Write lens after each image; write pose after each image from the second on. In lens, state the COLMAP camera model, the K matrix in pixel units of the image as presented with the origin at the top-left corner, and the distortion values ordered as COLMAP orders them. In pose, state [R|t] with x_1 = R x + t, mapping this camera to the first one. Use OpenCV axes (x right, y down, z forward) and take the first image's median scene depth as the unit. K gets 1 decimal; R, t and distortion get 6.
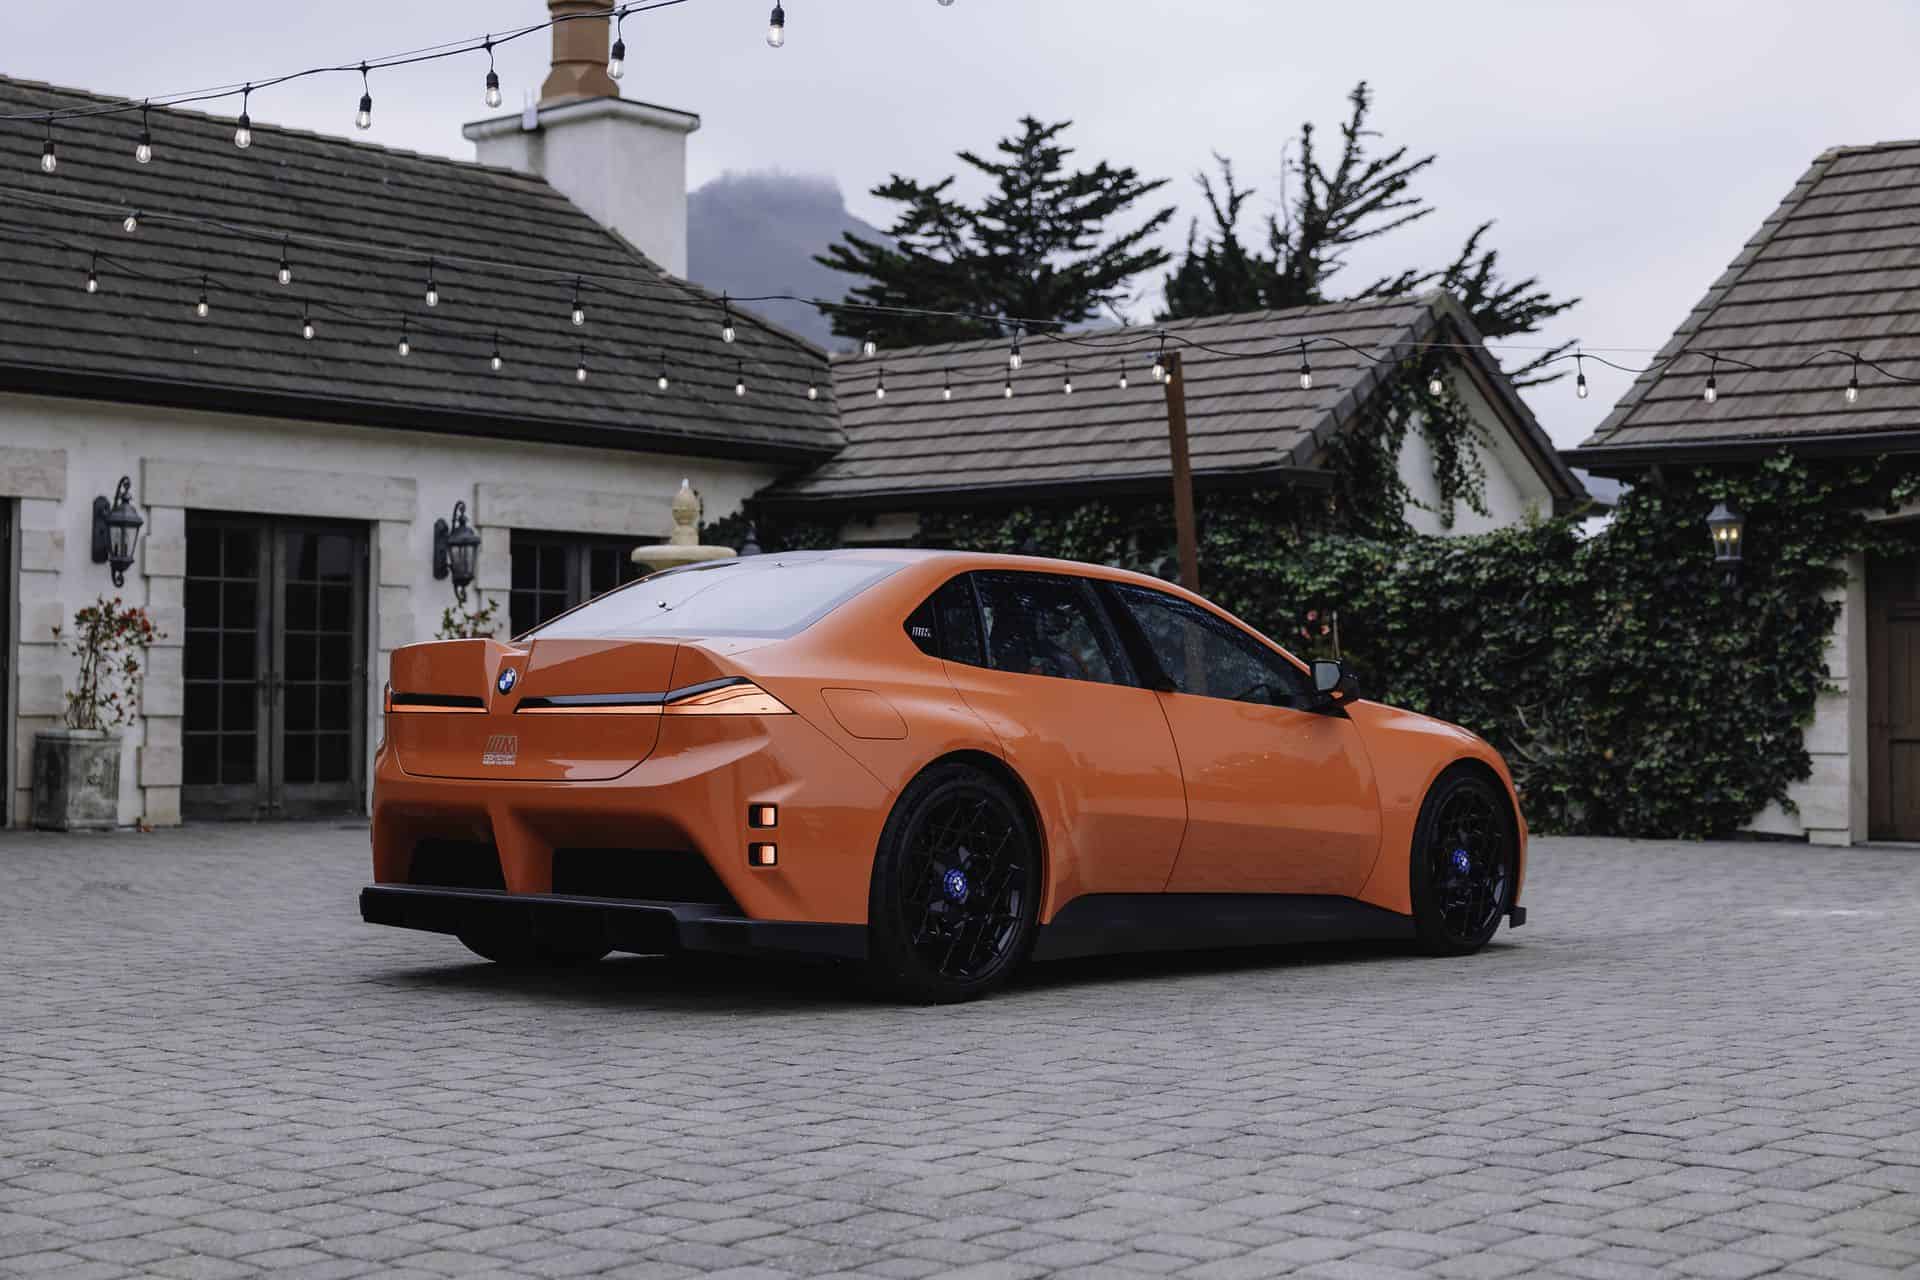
lens RADIAL K [[2965.0, 0, 962.4], [0, 2965.0, 609.0], [0, 0, 1]] dist [0.009804, 0.086820]
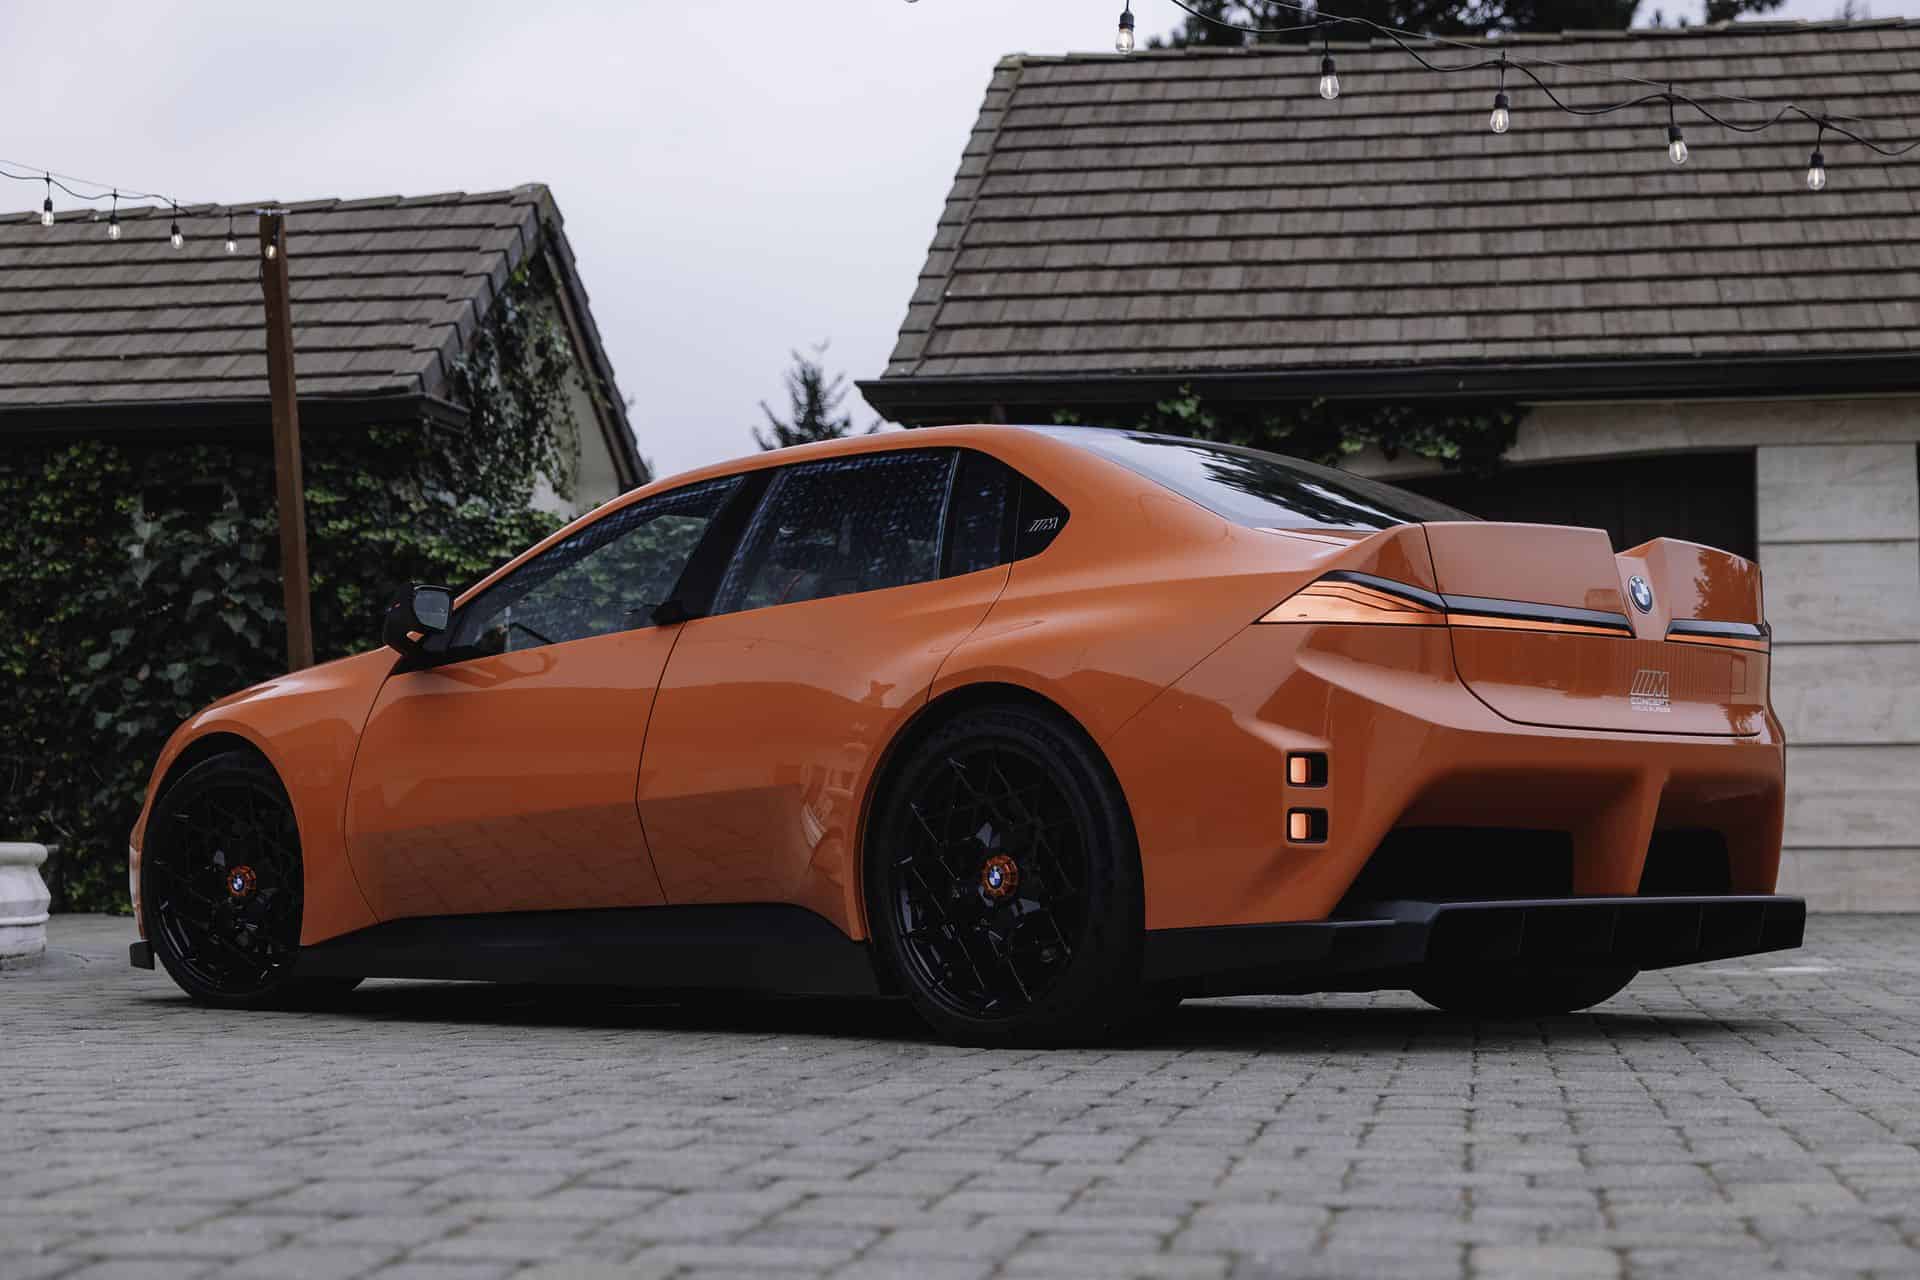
lens RADIAL K [[3161.5, 0, 970.0], [0, 3161.5, 603.7], [0, 0, 1]] dist [0.019596, 0.054854]
pose [[0.857771, 0.030720, 0.513113, -0.164583], [-0.008851, 0.998947, -0.045010, 0.034188], [-0.513955, 0.034067, 0.857140, 0.304264]]
